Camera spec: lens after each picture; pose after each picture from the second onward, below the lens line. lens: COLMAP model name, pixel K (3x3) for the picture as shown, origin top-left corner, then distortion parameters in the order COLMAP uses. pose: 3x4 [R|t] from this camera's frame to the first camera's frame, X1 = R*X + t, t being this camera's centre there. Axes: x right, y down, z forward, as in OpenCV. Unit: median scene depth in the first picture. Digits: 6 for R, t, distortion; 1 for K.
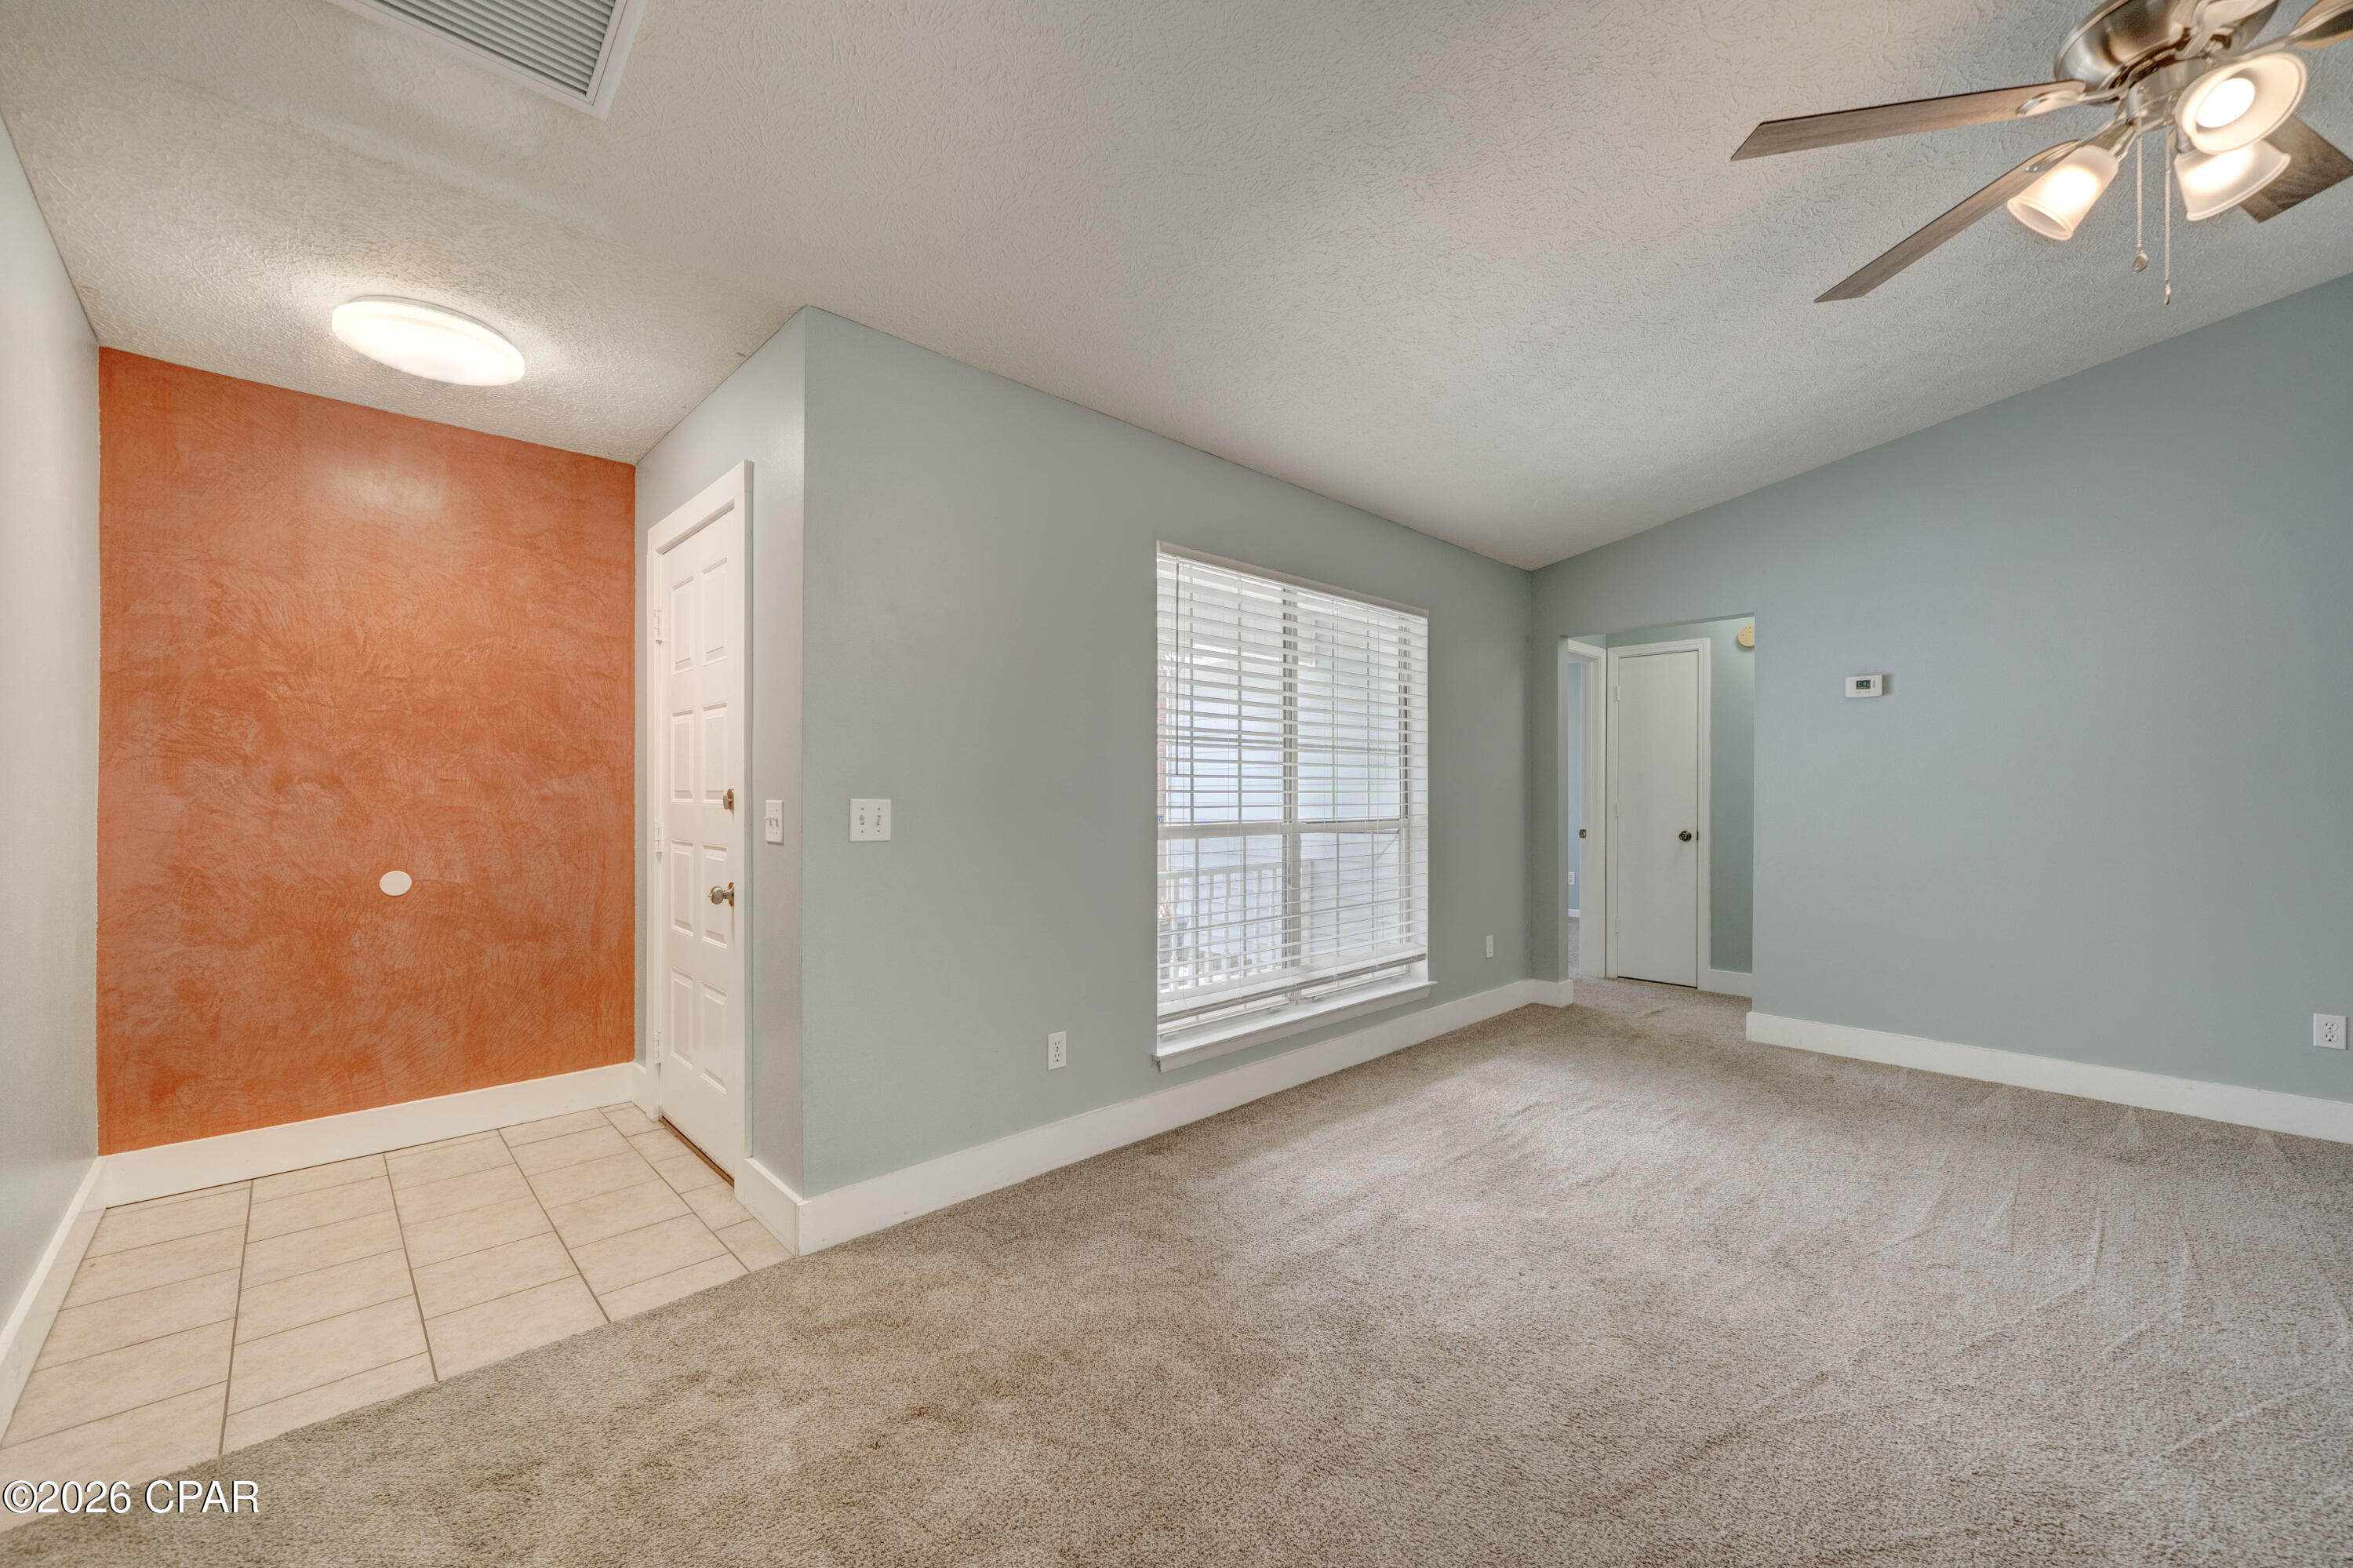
lens RADIAL K [[930.0, 0, 1178.1], [0, 930.0, 798.0], [0, 0, 1]] dist [0.000311, 0.000018]
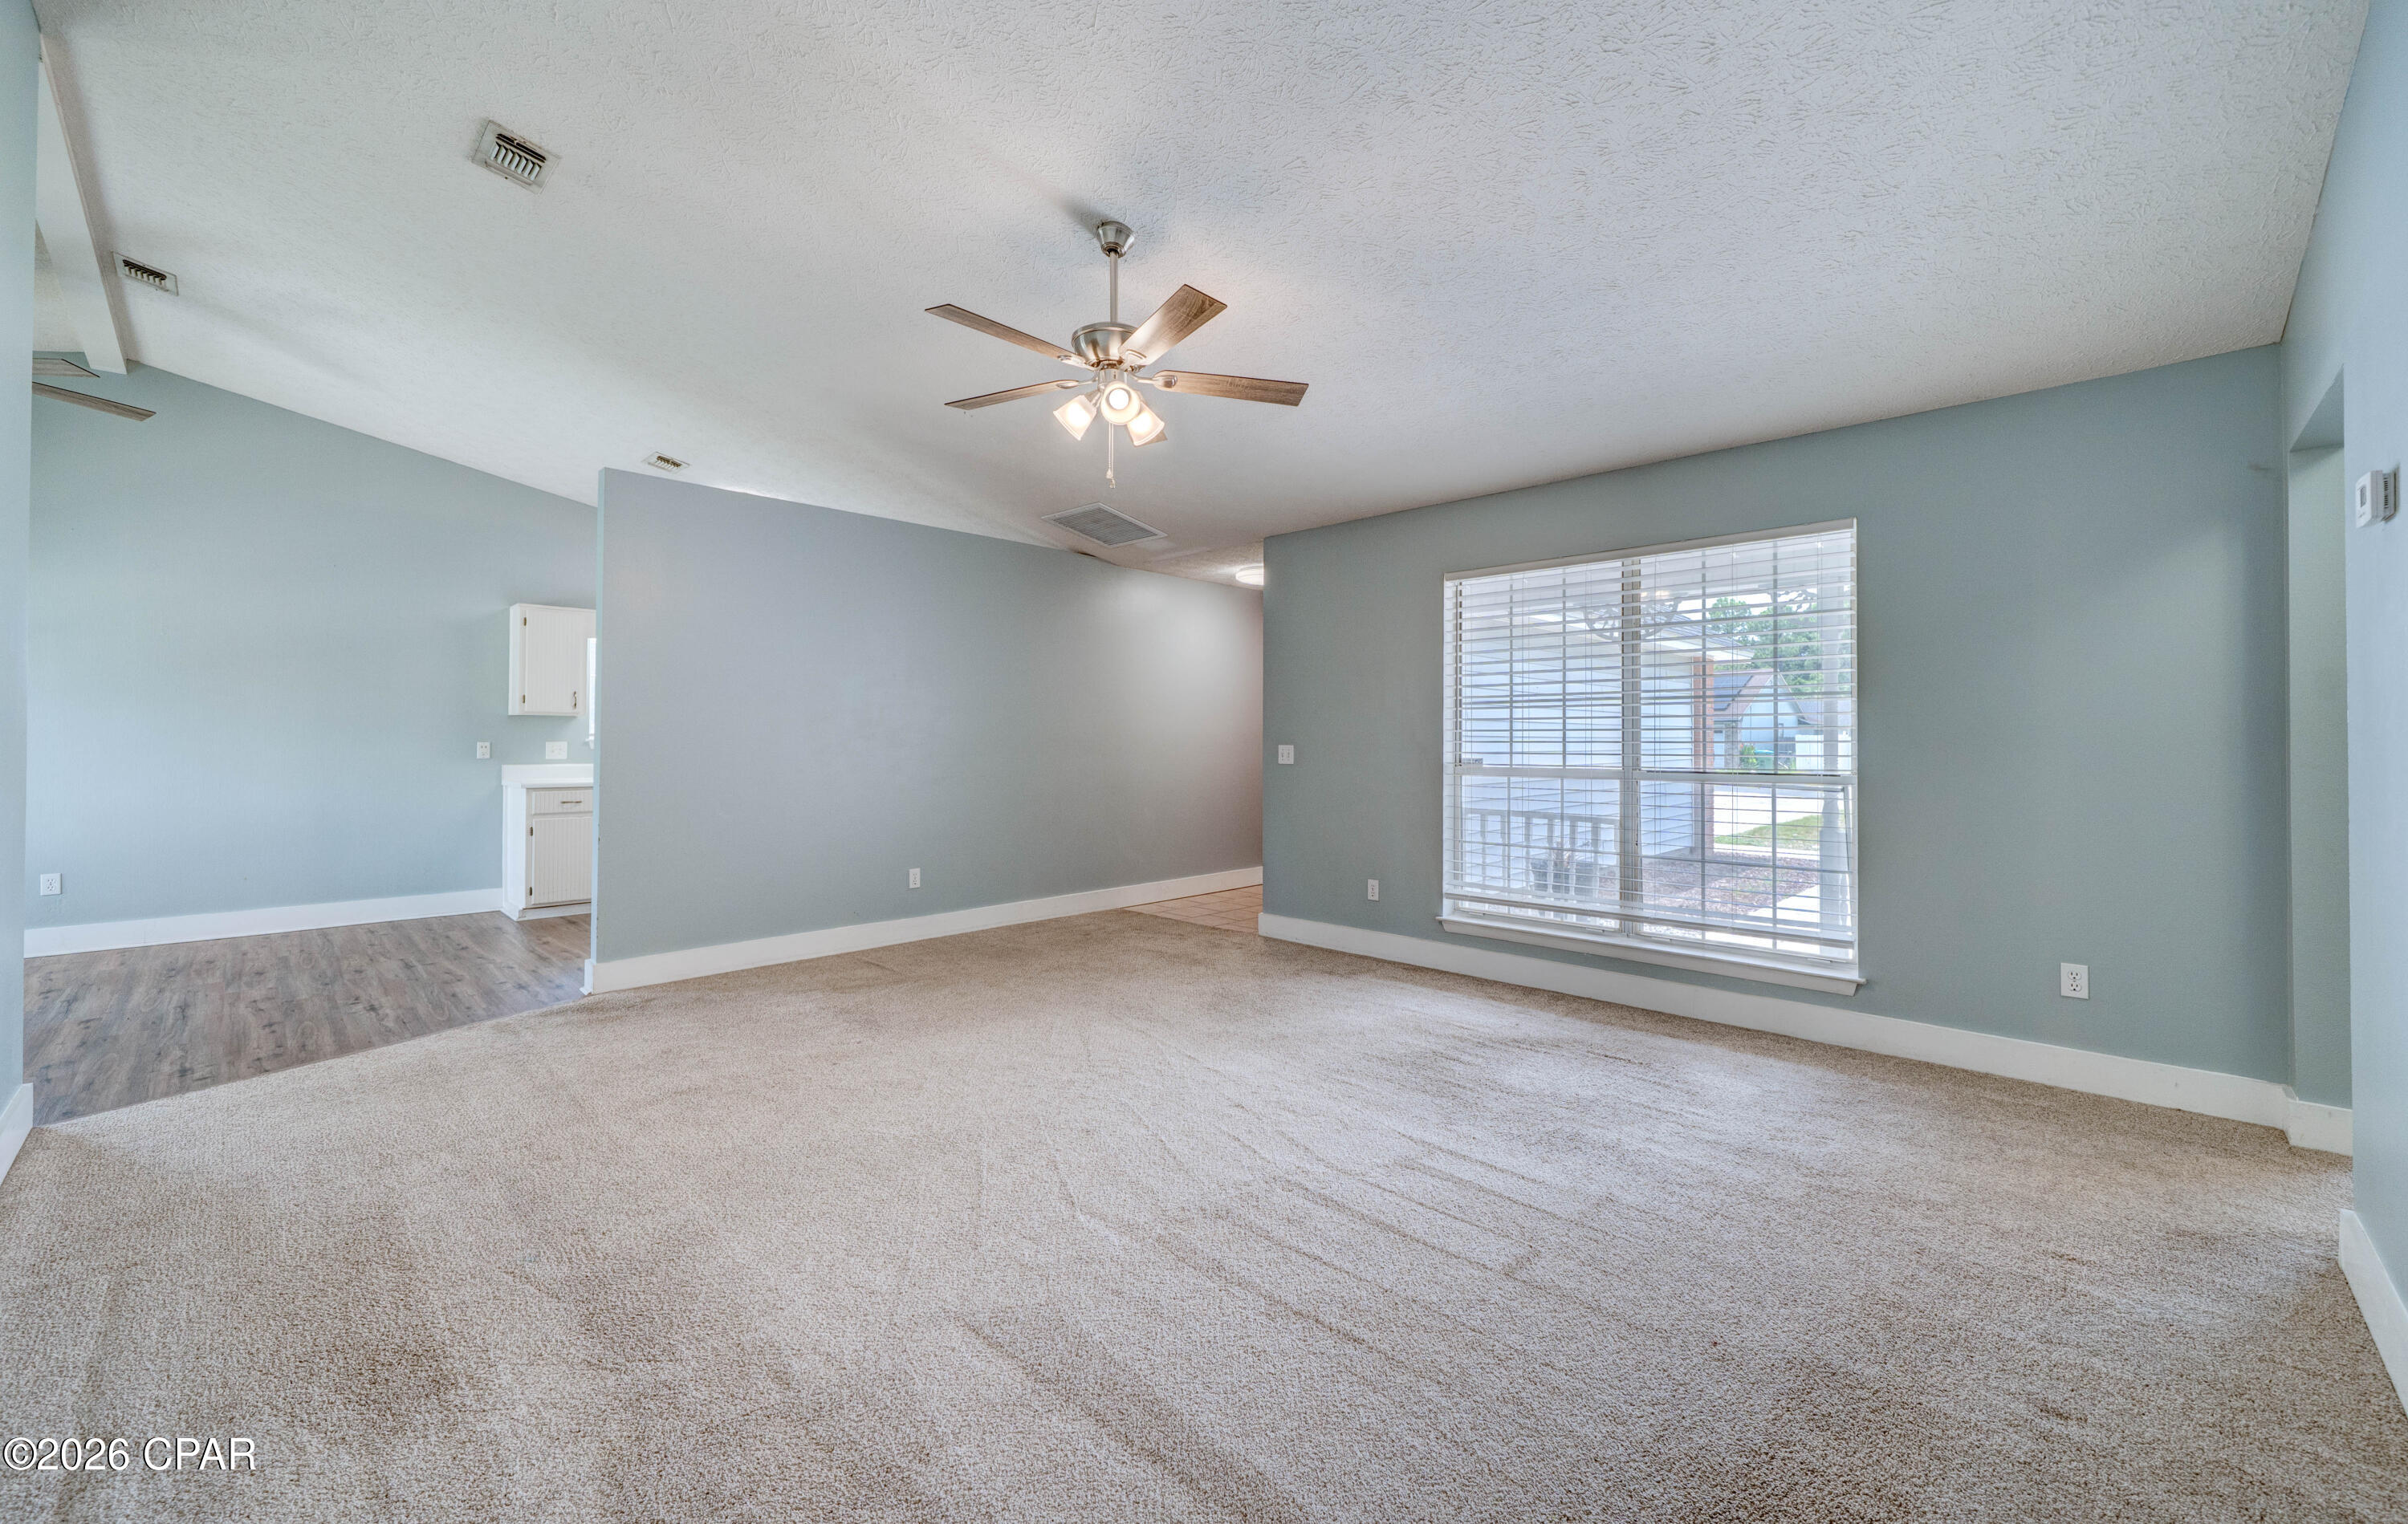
lens RADIAL K [[970.7, 0, 1198.7], [0, 970.7, 752.5], [0, 0, 1]] dist [-0.000744, -0.000083]
pose [[0.047291, 0.008589, -0.998844, 1.317101], [-0.010382, 0.999913, 0.008106, 0.001381], [0.998827, 0.009986, 0.047376, 0.459977]]
